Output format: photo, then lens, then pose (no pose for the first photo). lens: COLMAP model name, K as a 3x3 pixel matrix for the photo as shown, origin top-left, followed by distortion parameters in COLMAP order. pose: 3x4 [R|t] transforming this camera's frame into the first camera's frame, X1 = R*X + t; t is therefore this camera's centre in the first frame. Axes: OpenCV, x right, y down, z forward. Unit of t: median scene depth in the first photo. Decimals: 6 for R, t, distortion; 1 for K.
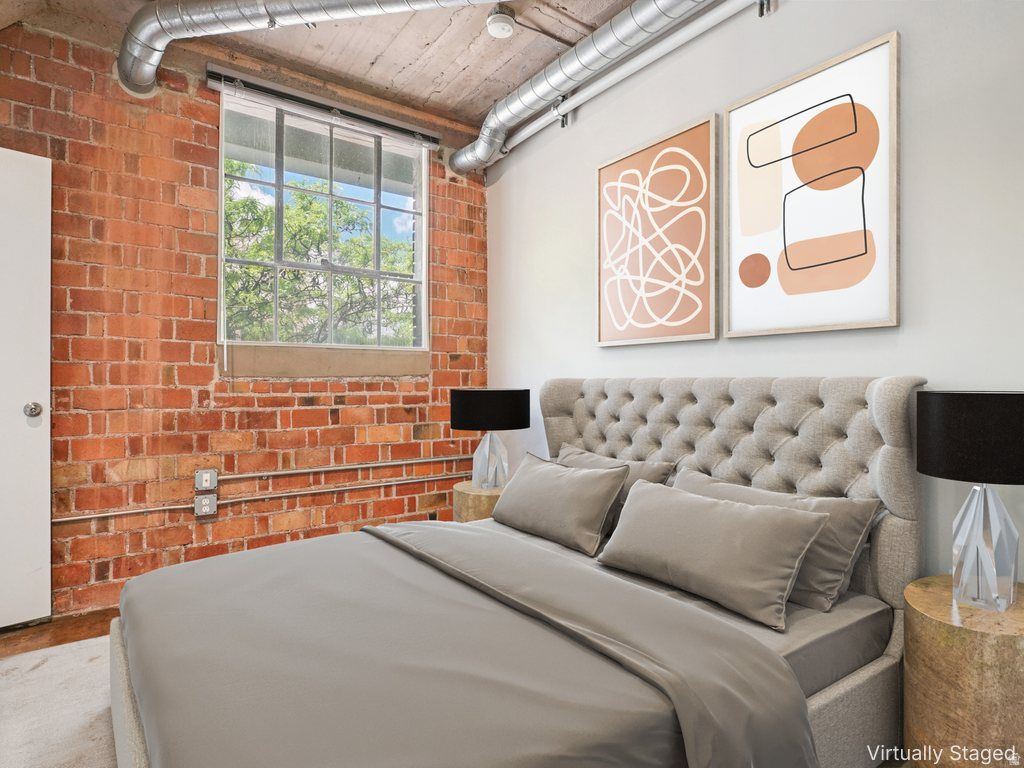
lens RADIAL K [[526.5, 0, 521.6], [0, 526.5, 391.4], [0, 0, 1]] dist [-0.048465, 0.014788]
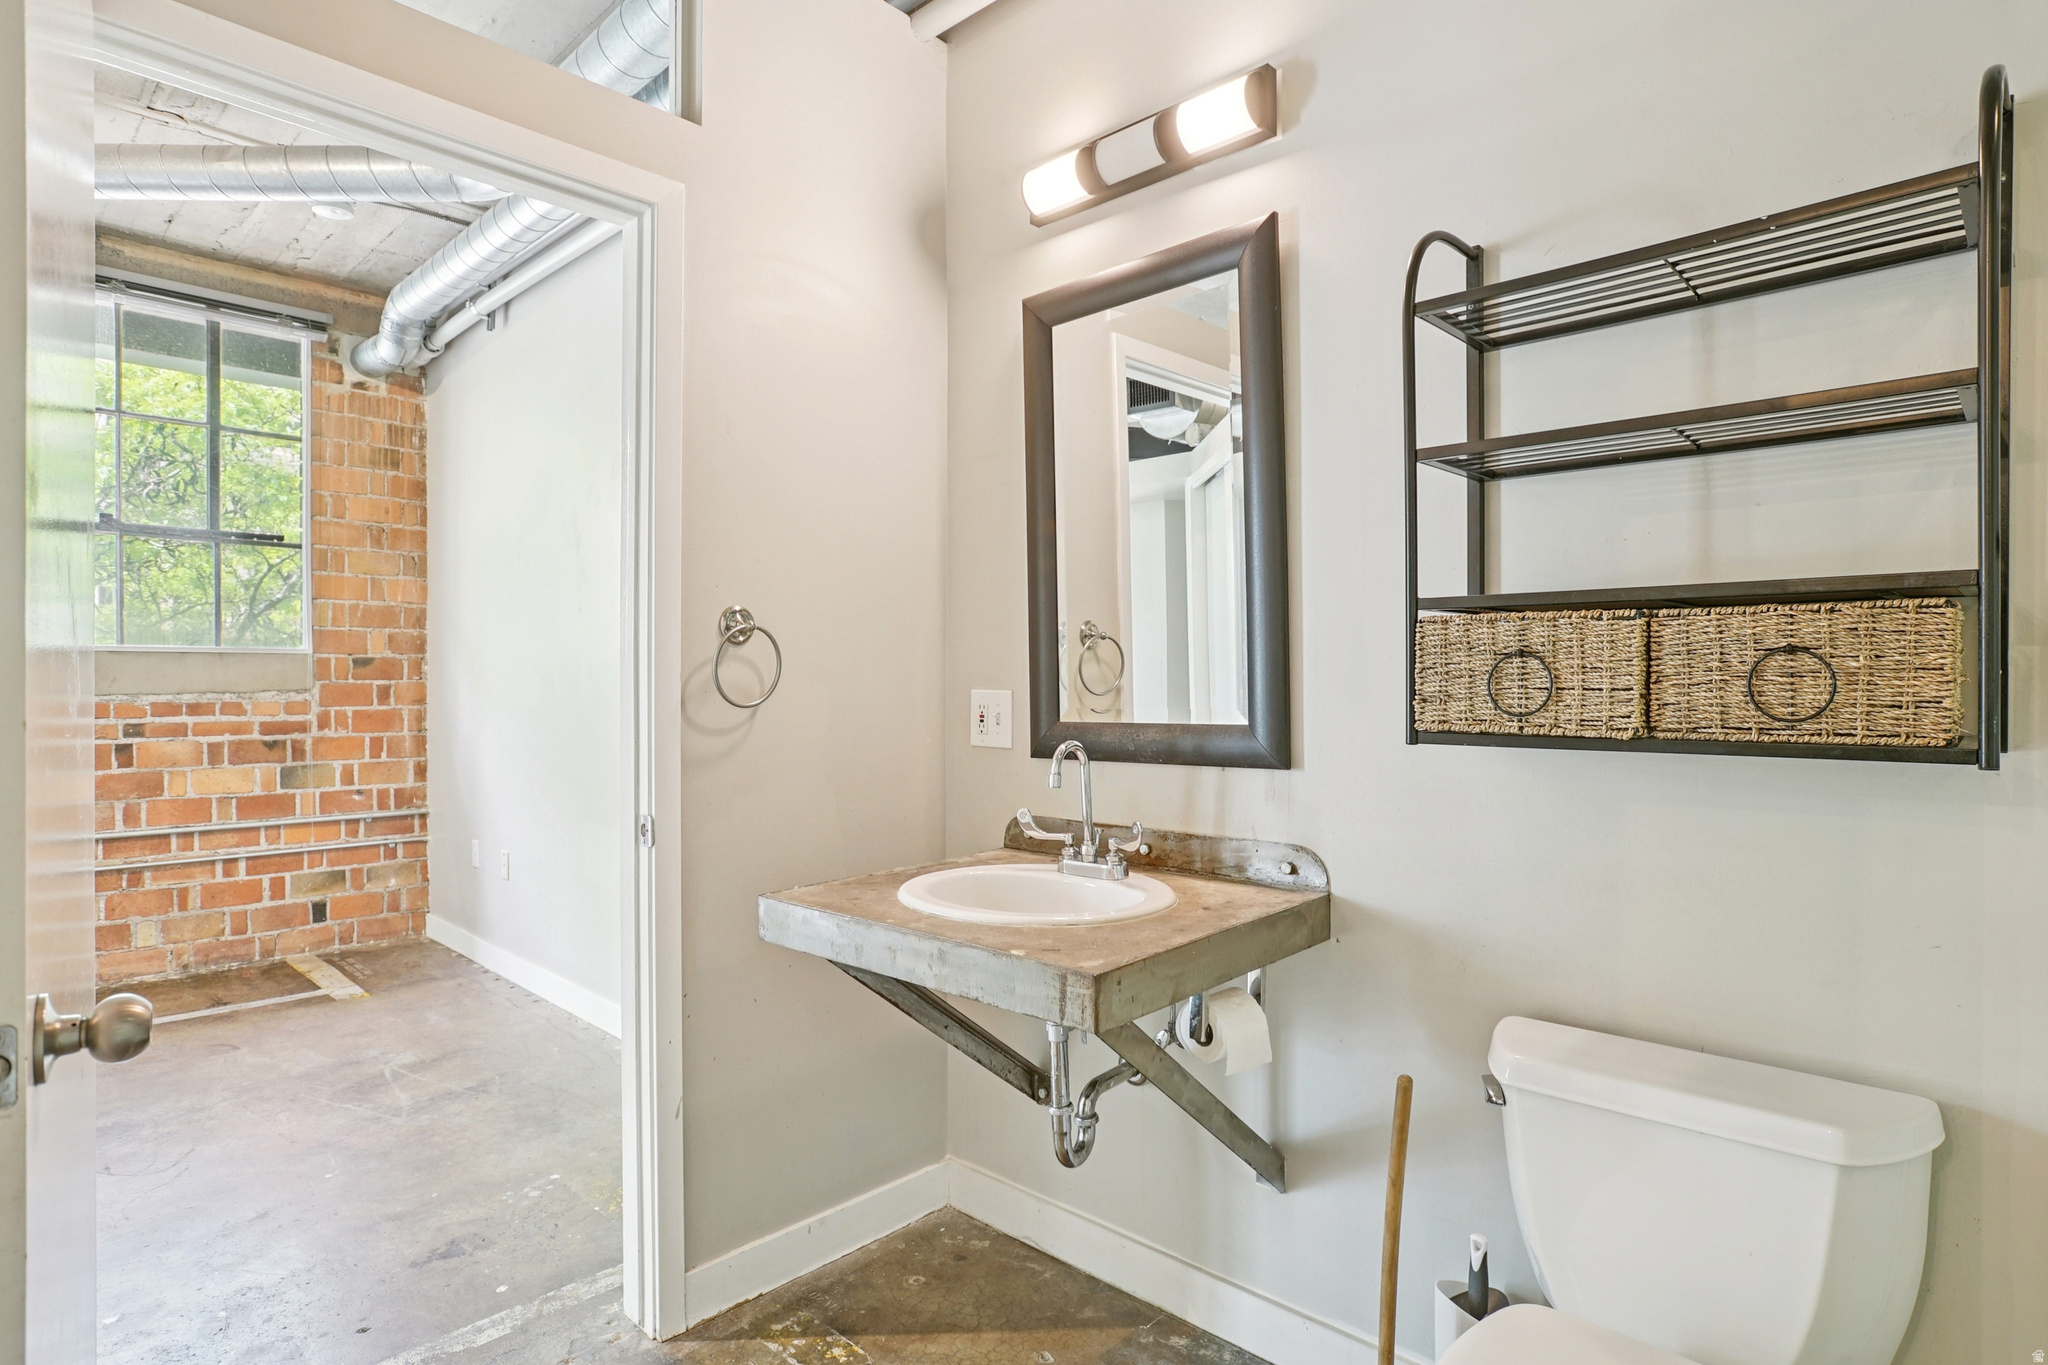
lens RADIAL K [[1109.1, 0, 1121.0], [0, 1109.1, 708.4], [0, 0, 1]] dist [-0.011845, 0.003680]
pose [[0.981365, -0.019274, 0.191184, 0.558154], [0.020605, 0.999775, -0.004978, 0.019924], [-0.191045, 0.008825, 0.981542, -0.545882]]
